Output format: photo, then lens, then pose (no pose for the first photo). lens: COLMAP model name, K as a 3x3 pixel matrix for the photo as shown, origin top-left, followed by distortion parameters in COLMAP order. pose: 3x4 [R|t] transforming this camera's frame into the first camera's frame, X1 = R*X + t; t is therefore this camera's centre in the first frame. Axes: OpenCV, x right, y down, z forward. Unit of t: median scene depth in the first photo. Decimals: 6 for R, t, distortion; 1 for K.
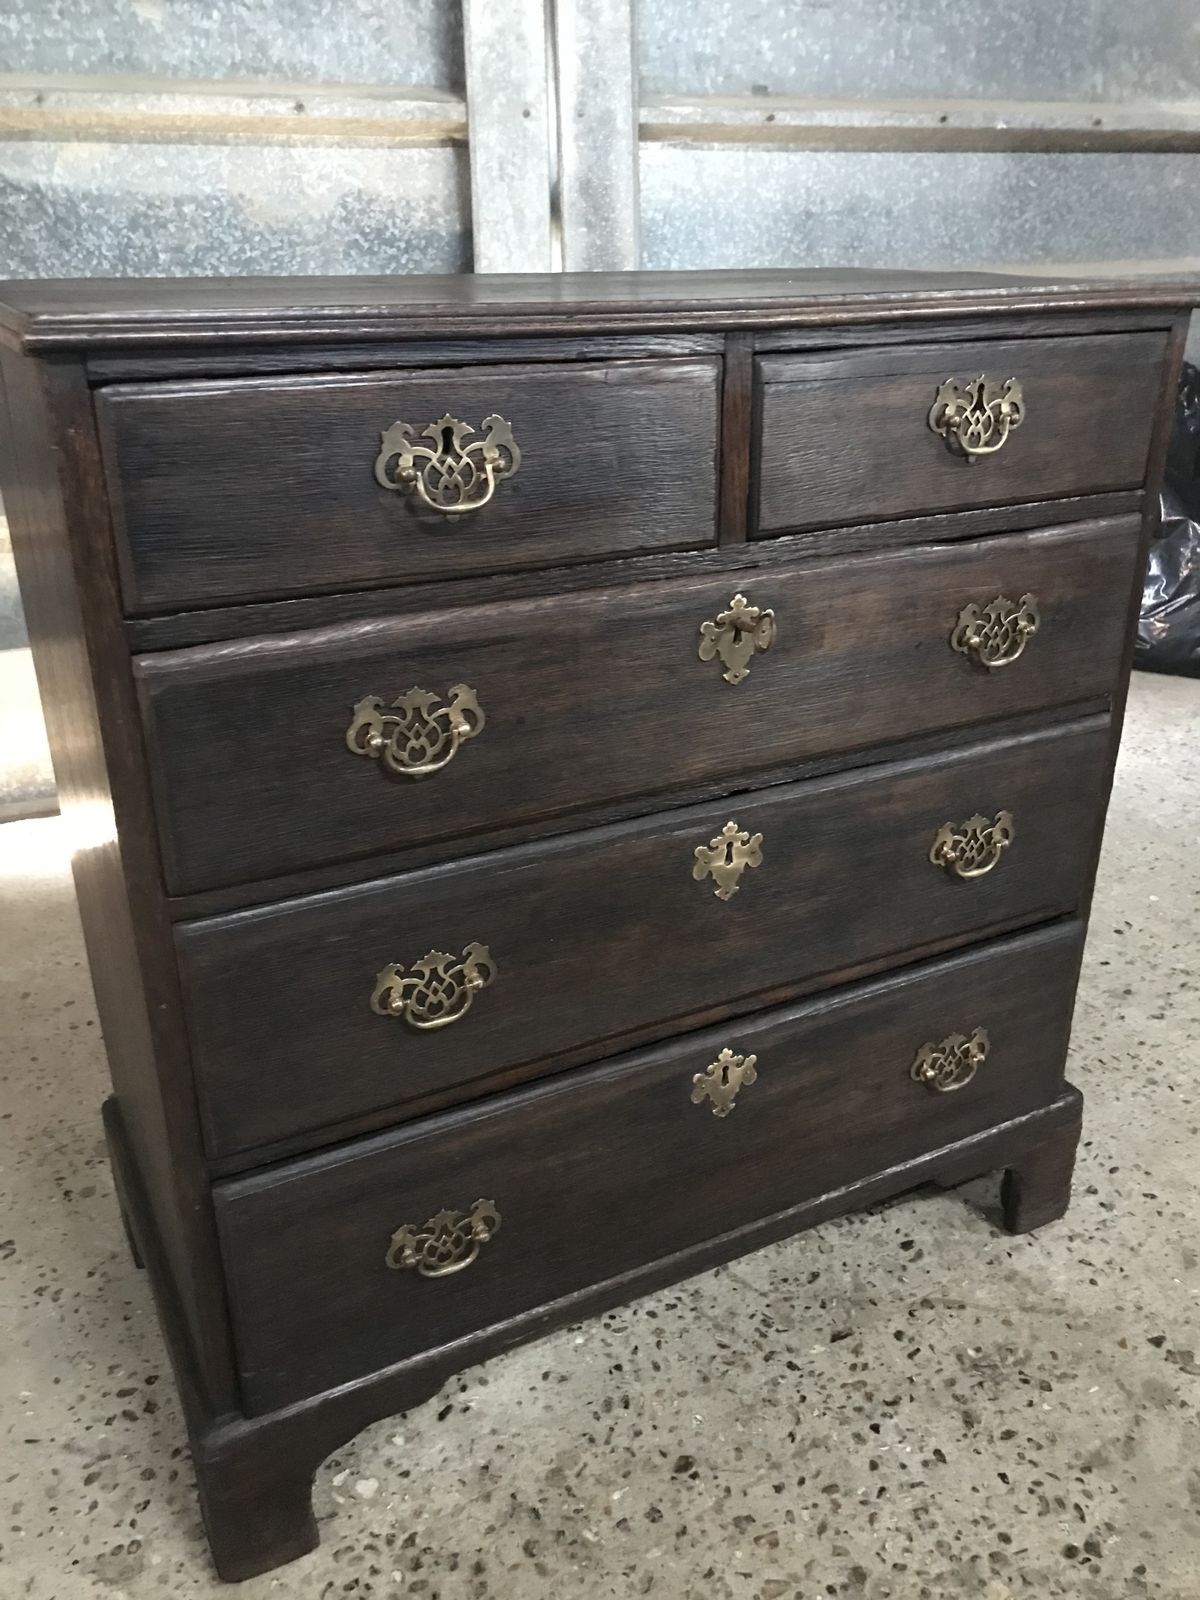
lens RADIAL K [[1316.4, 0, 611.9], [0, 1316.4, 786.7], [0, 0, 1]] dist [0.038693, -0.042040]
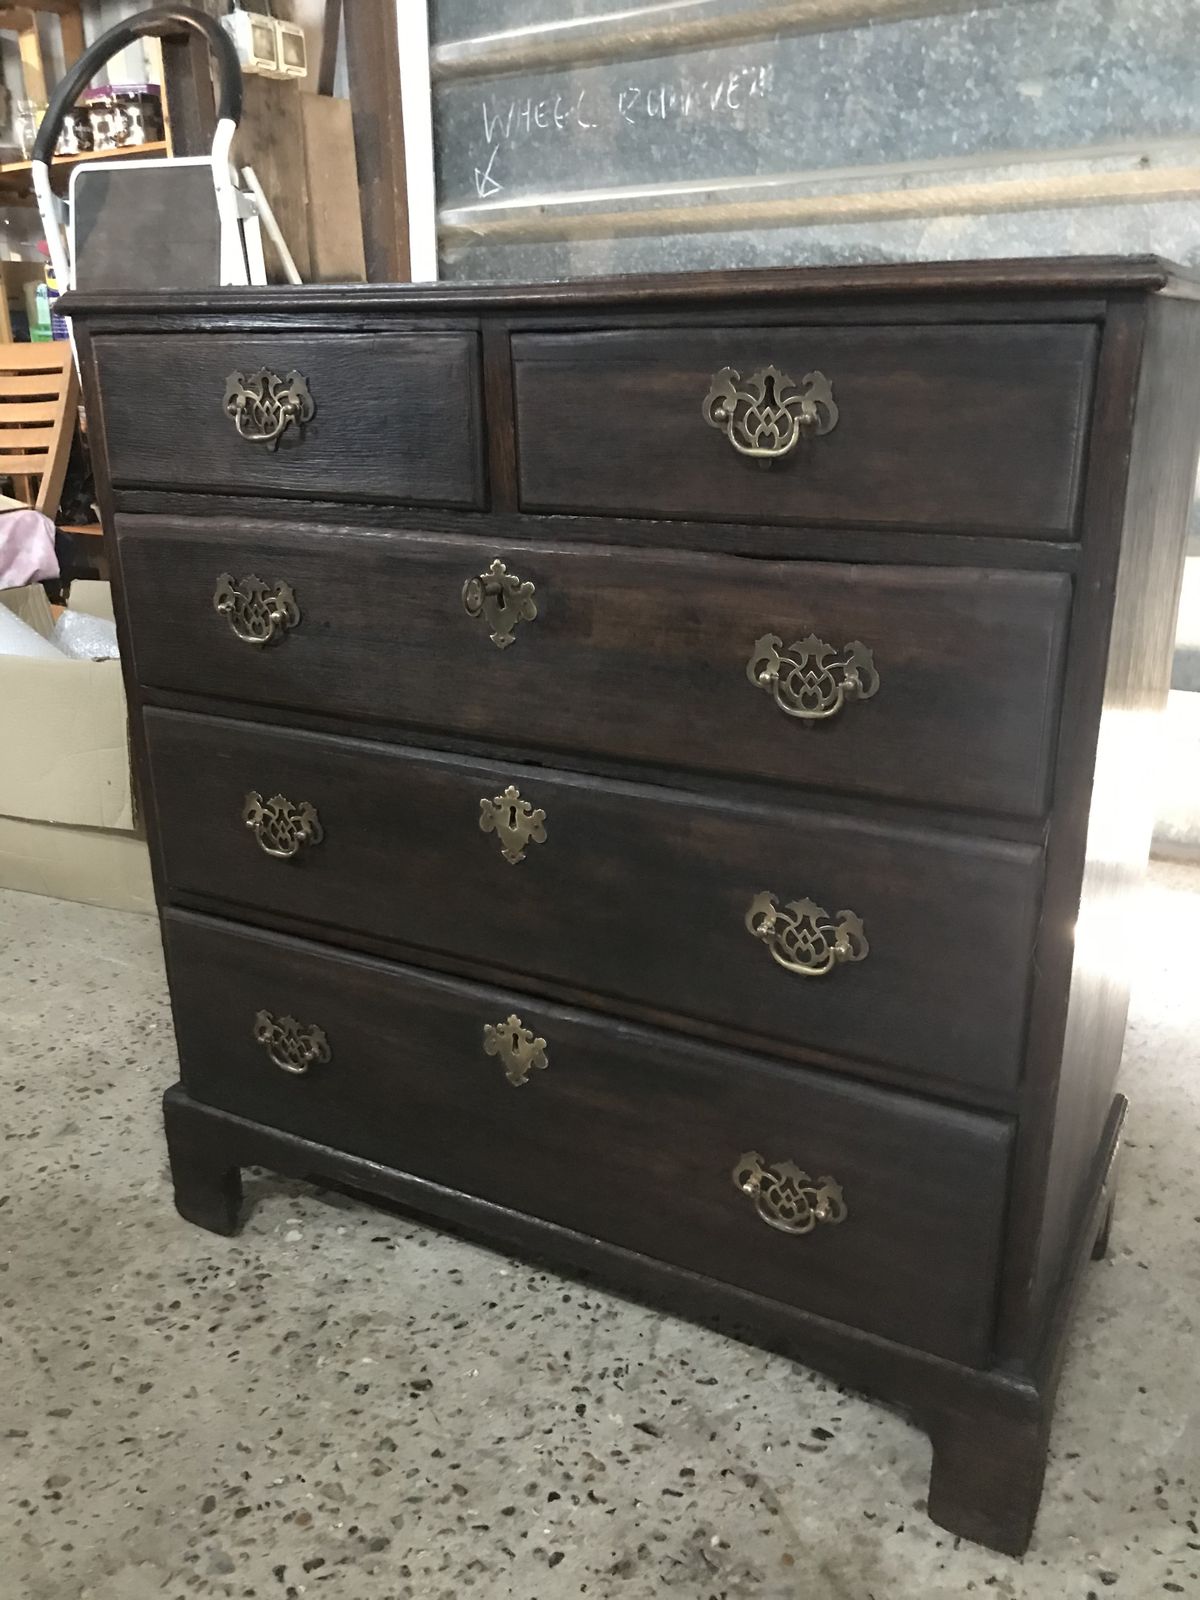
lens RADIAL K [[1316.4, 0, 605.5], [0, 1316.4, 789.1], [0, 0, 1]] dist [0.038693, -0.042040]
pose [[0.546275, 0.264635, -0.794702, 0.886588], [-0.320185, 0.942698, 0.093824, -0.085388], [0.773993, 0.203198, 0.599705, 0.403217]]
